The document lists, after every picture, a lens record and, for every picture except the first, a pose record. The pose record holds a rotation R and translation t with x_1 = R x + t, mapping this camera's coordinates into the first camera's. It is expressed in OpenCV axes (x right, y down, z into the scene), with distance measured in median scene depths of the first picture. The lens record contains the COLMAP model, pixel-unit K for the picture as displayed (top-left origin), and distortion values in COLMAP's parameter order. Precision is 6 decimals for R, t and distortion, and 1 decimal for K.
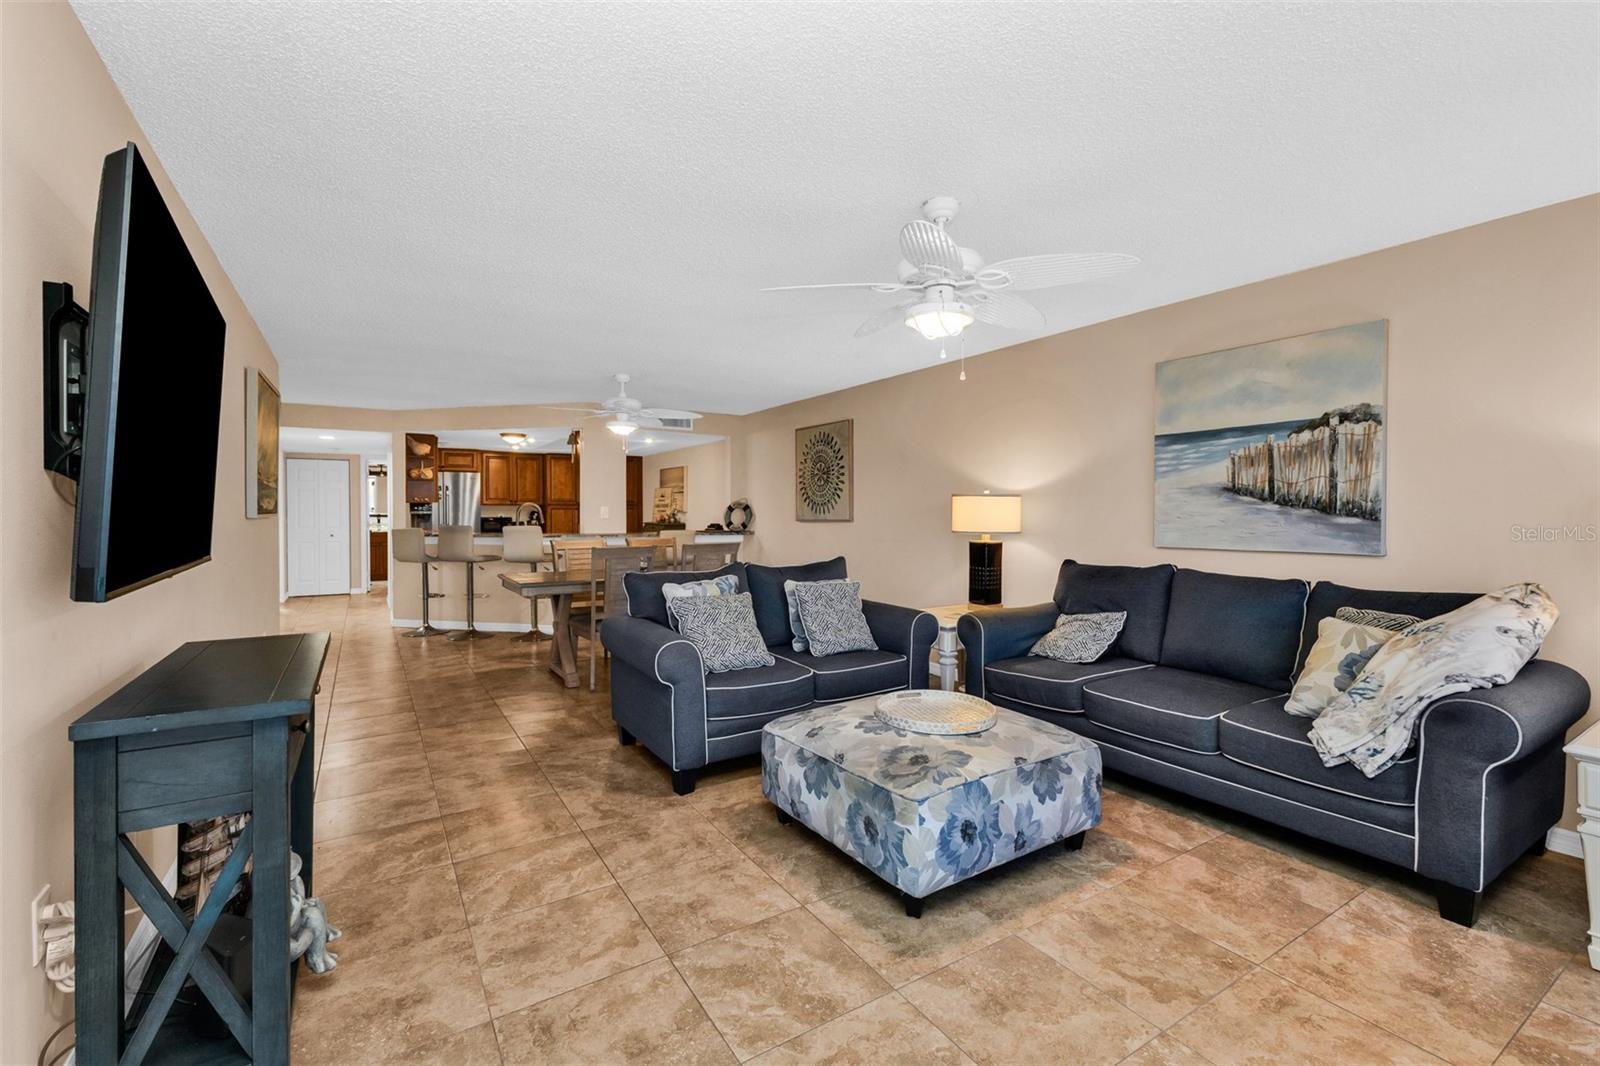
lens RADIAL K [[679.2, 0, 800.0], [0, 679.2, 533.0], [0, 0, 1]] dist [-0.000773, -0.000002]
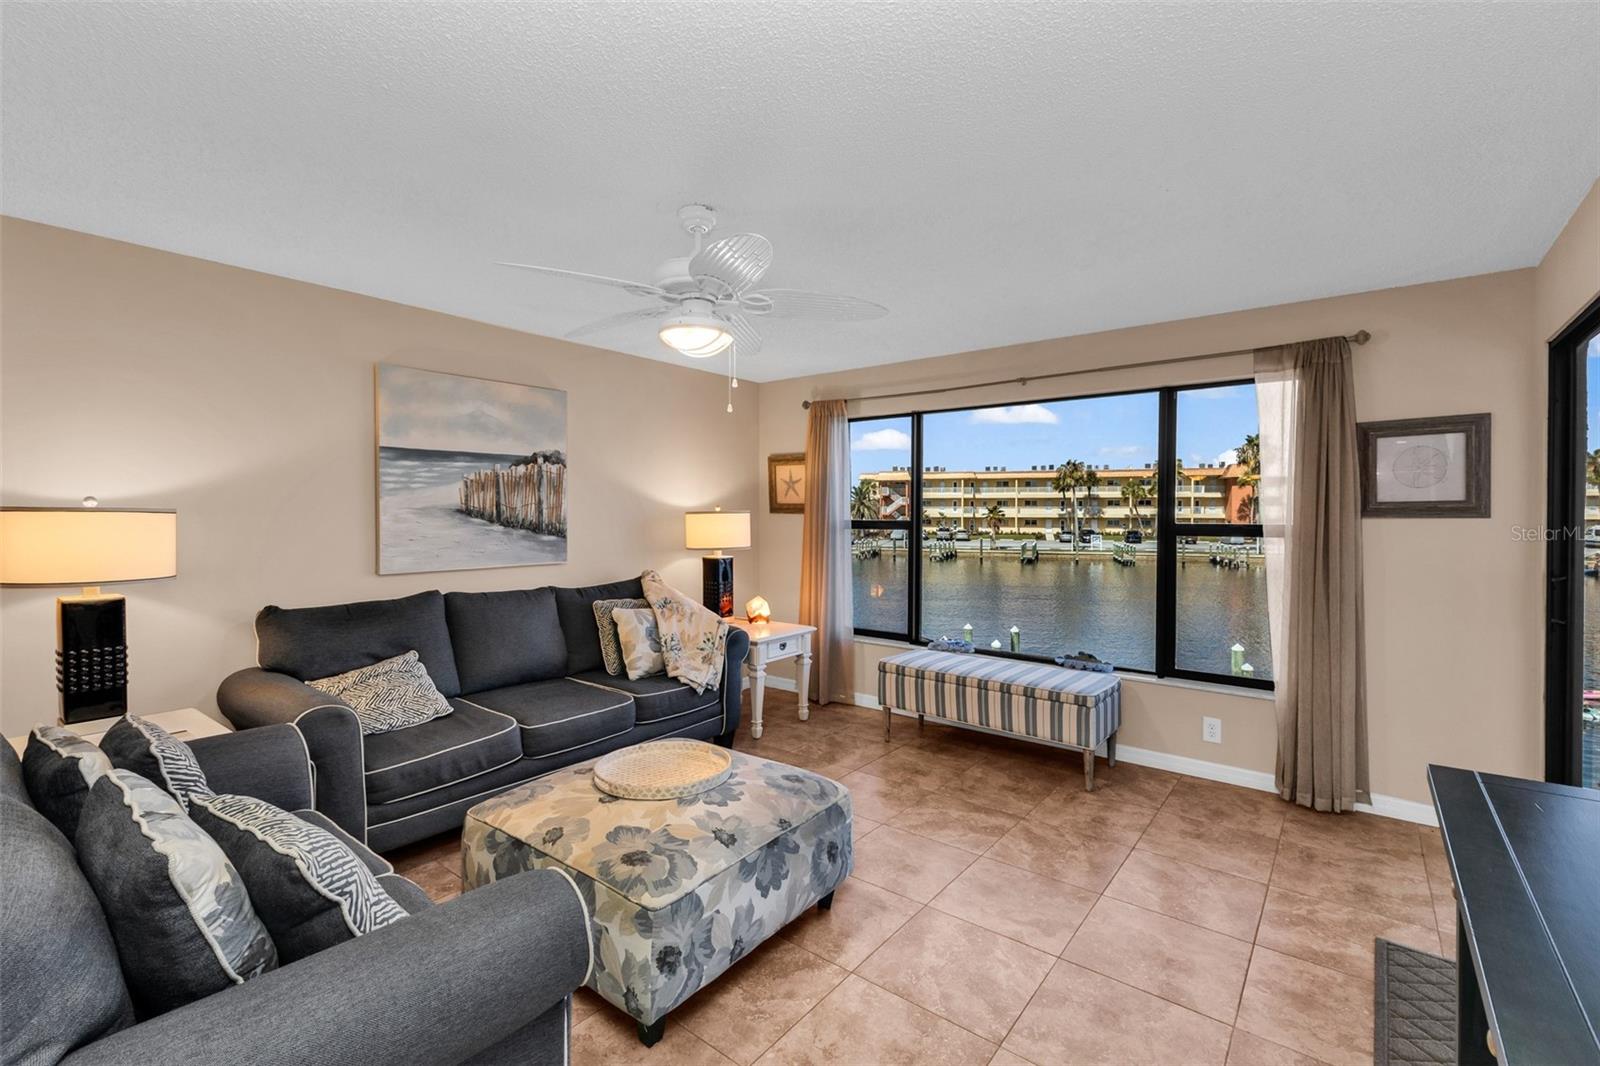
lens RADIAL K [[698.5, 0, 805.9], [0, 698.5, 527.9], [0, 0, 1]] dist [0.007771, 0.000195]
pose [[-0.334773, -0.016894, 0.942147, -0.542252], [0.026441, 0.999277, 0.027313, -0.053377], [-0.941928, 0.034055, -0.334085, 0.851255]]
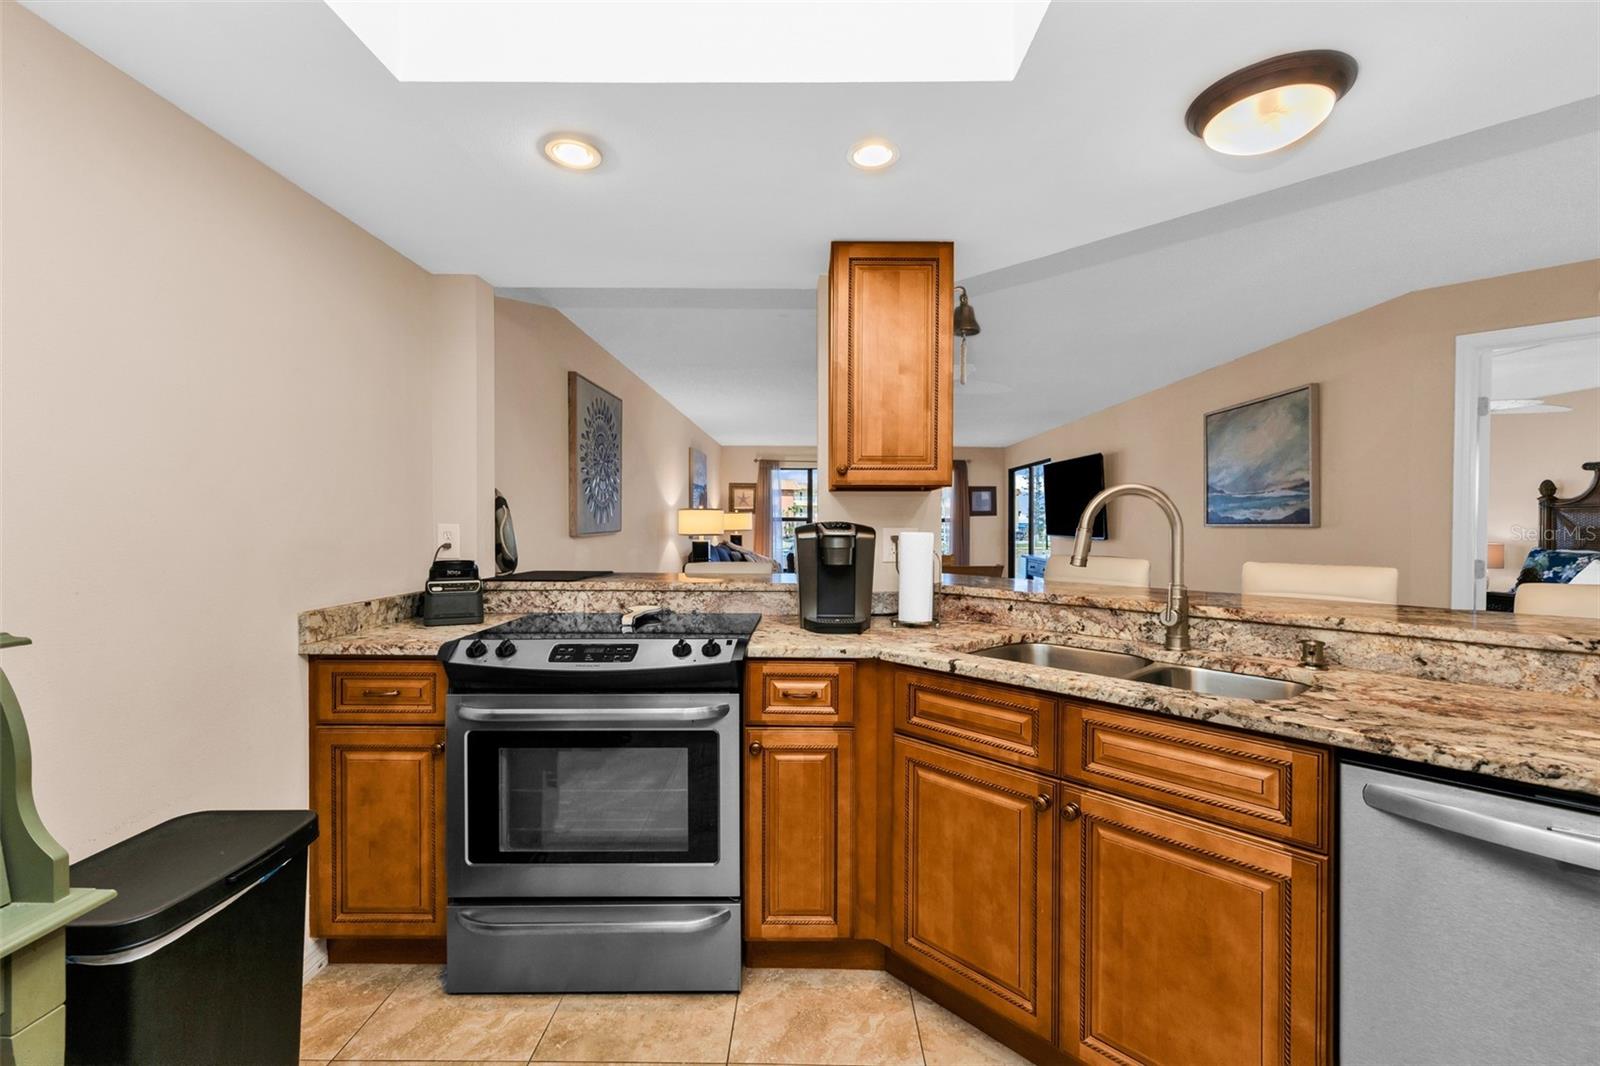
lens RADIAL K [[698.5, 0, 805.9], [0, 698.5, 527.9], [0, 0, 1]] dist [0.007771, 0.000195]
pose [[-0.842122, -0.006477, 0.539248, -0.956224], [0.014409, 0.999301, 0.034504, -0.083177], [-0.539094, 0.036827, -0.841440, 2.782745]]
